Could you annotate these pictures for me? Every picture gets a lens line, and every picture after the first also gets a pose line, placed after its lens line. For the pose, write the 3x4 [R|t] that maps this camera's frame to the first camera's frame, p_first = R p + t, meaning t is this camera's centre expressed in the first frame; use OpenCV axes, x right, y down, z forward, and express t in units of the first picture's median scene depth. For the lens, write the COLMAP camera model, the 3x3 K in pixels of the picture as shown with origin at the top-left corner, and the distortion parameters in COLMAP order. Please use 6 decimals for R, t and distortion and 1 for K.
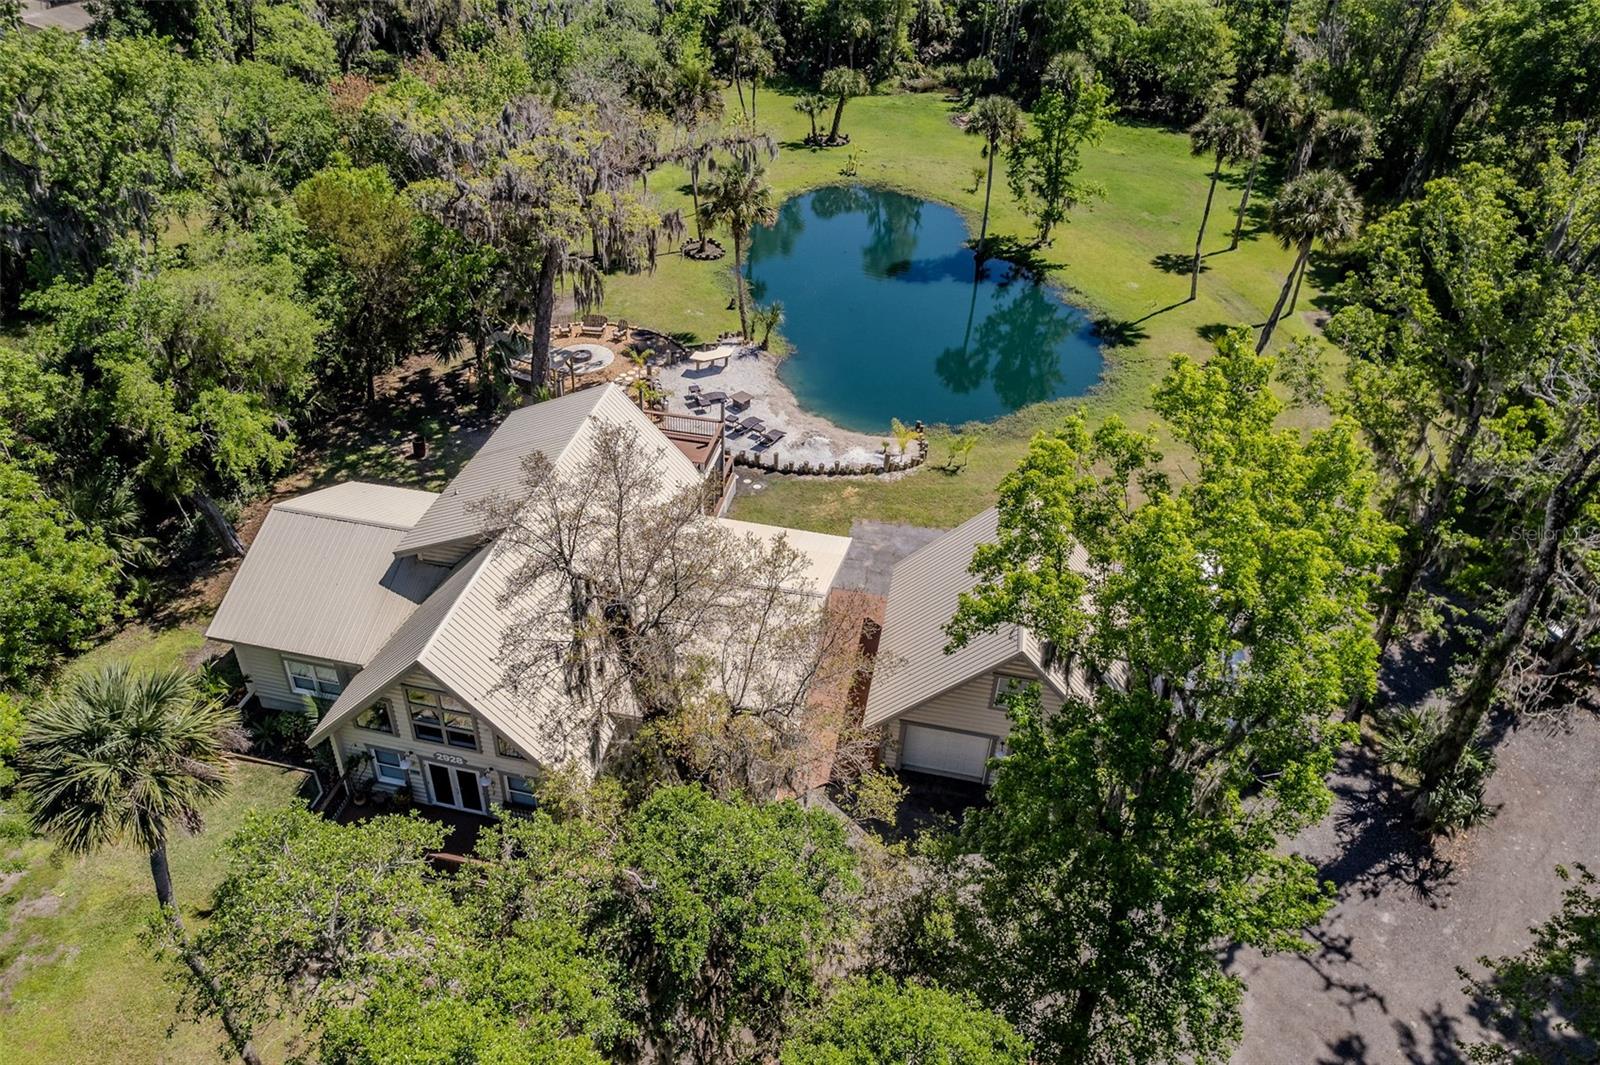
lens RADIAL K [[1088.6, 0, 772.4], [0, 1088.6, 463.6], [0, 0, 1]] dist [-0.043490, 0.006875]
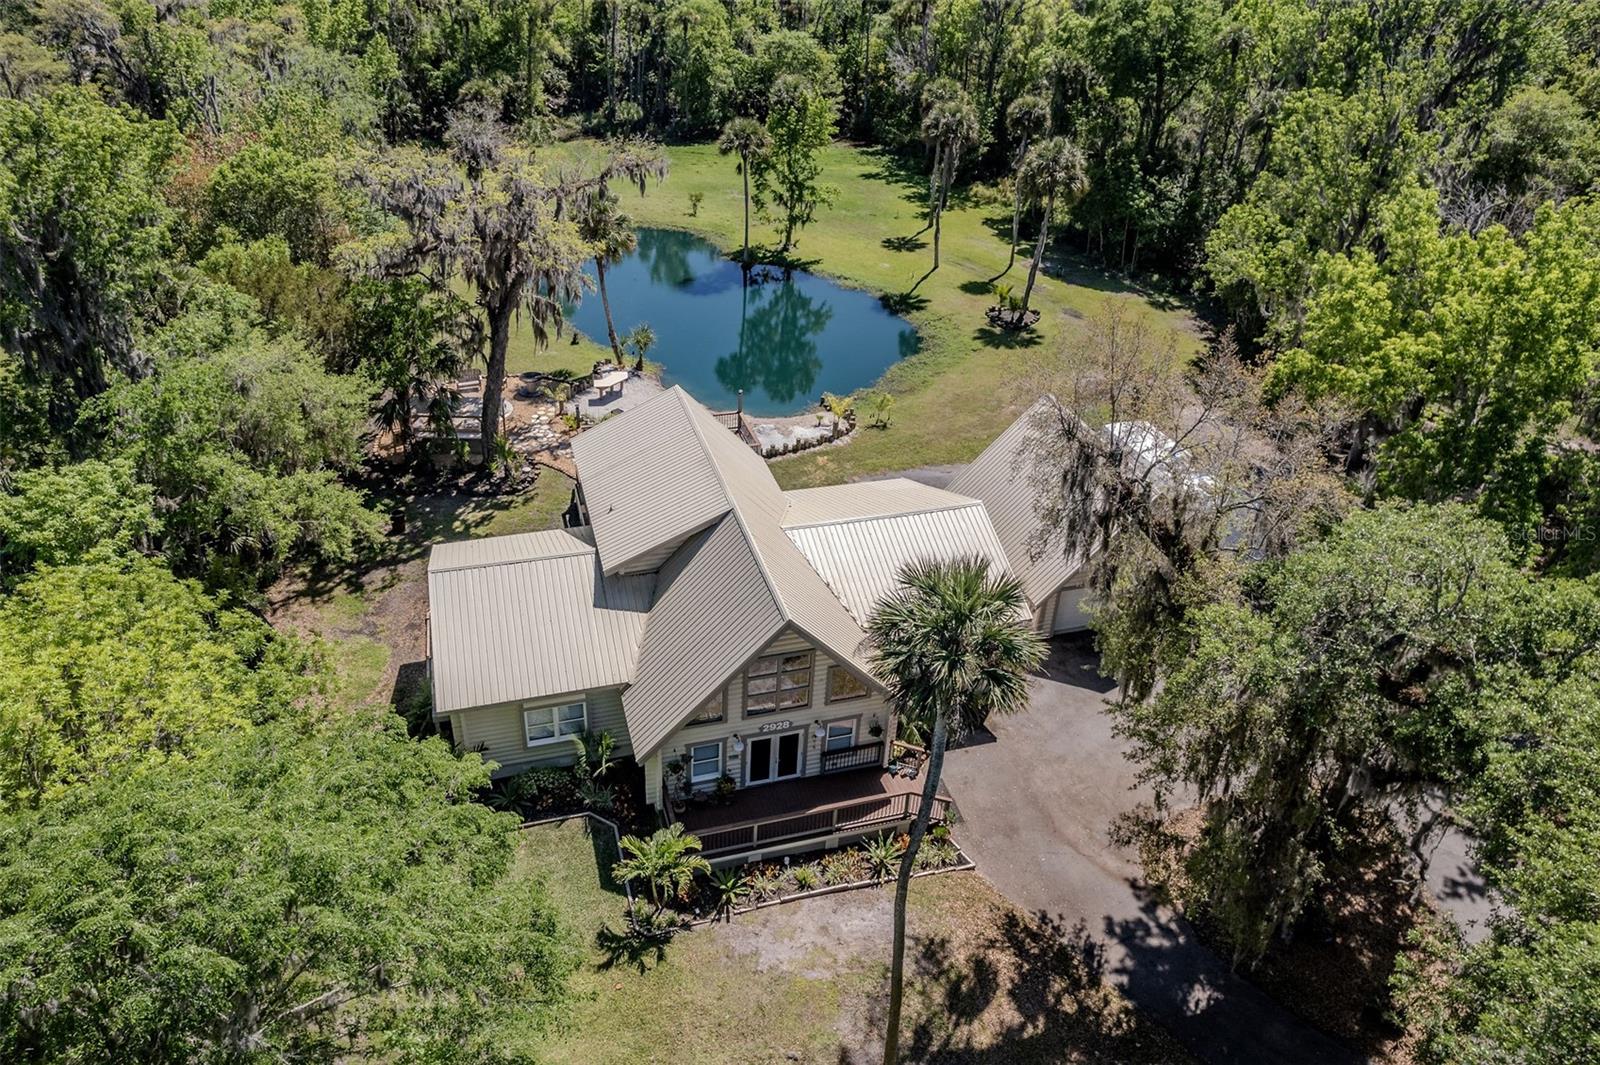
lens RADIAL K [[1088.6, 0, 772.4], [0, 1088.6, 463.6], [0, 0, 1]] dist [-0.043490, 0.006875]
pose [[0.883268, -0.225279, 0.411201, -0.361814], [0.248376, 0.968660, -0.002830, 0.016783], [-0.397676, 0.104632, 0.911540, 0.015043]]
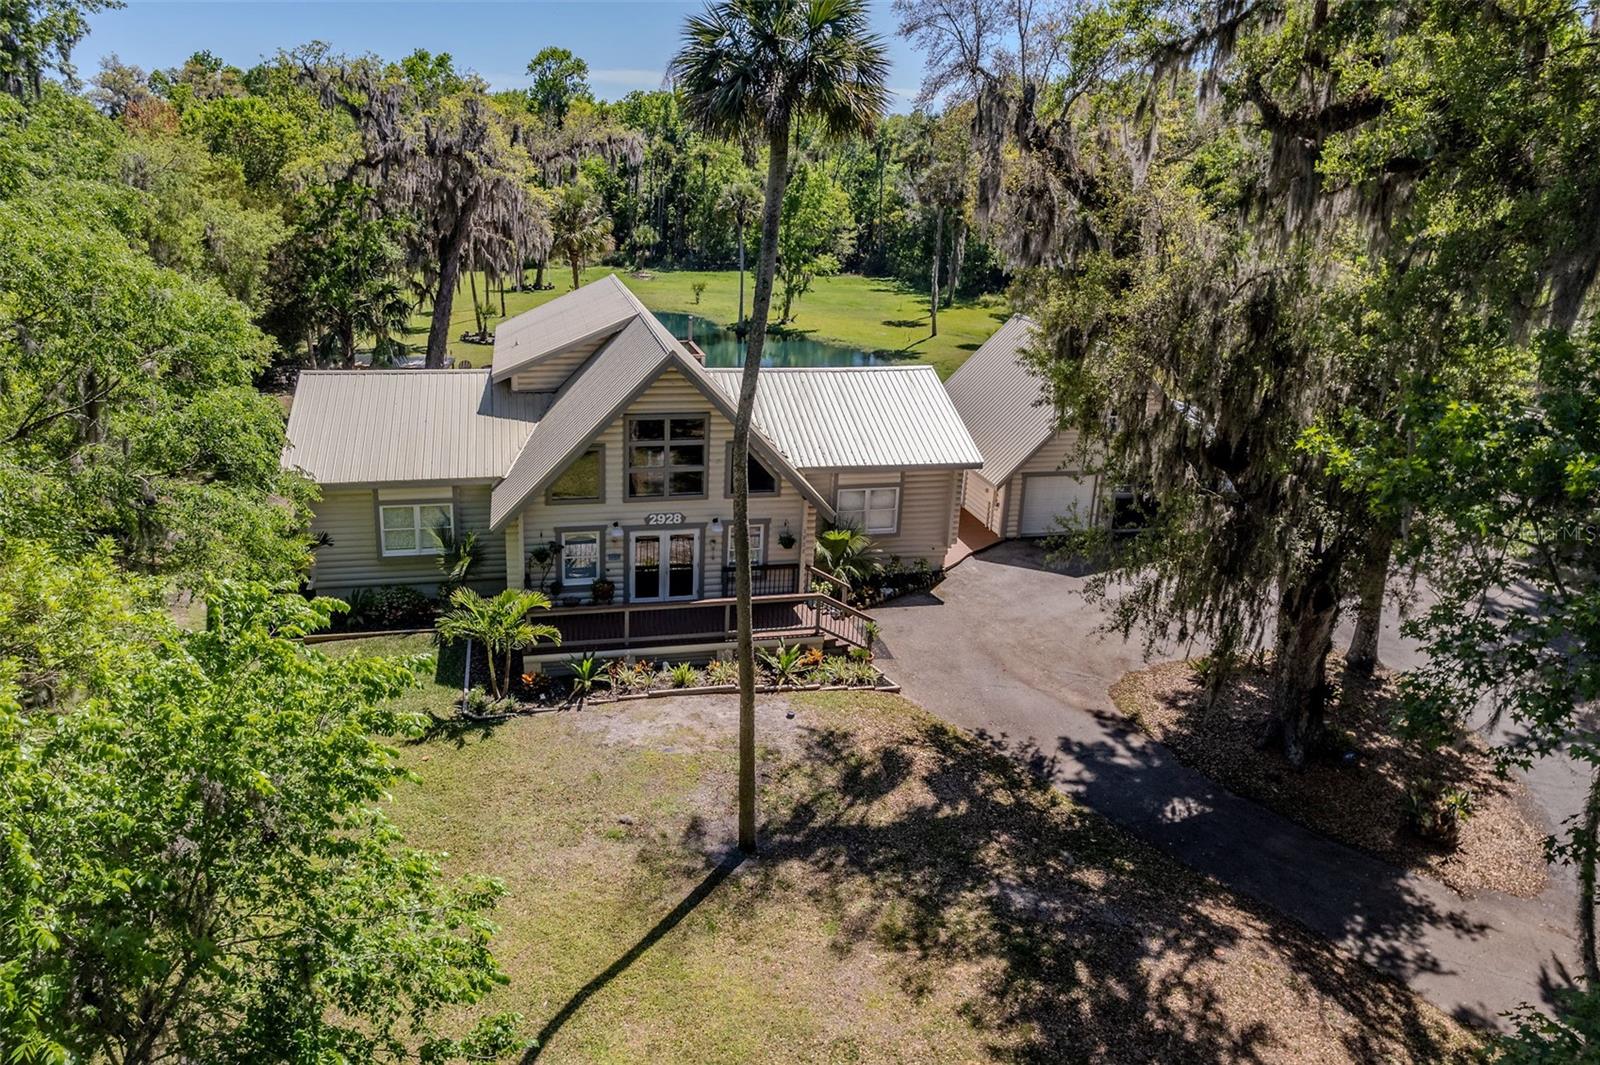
lens RADIAL K [[1088.6, 0, 772.4], [0, 1088.6, 463.6], [0, 0, 1]] dist [-0.043490, 0.006875]
pose [[0.903793, -0.112606, 0.412890, -0.311692], [0.222745, 0.947562, -0.229152, 0.243468], [-0.365435, 0.299075, 0.881483, 0.095729]]
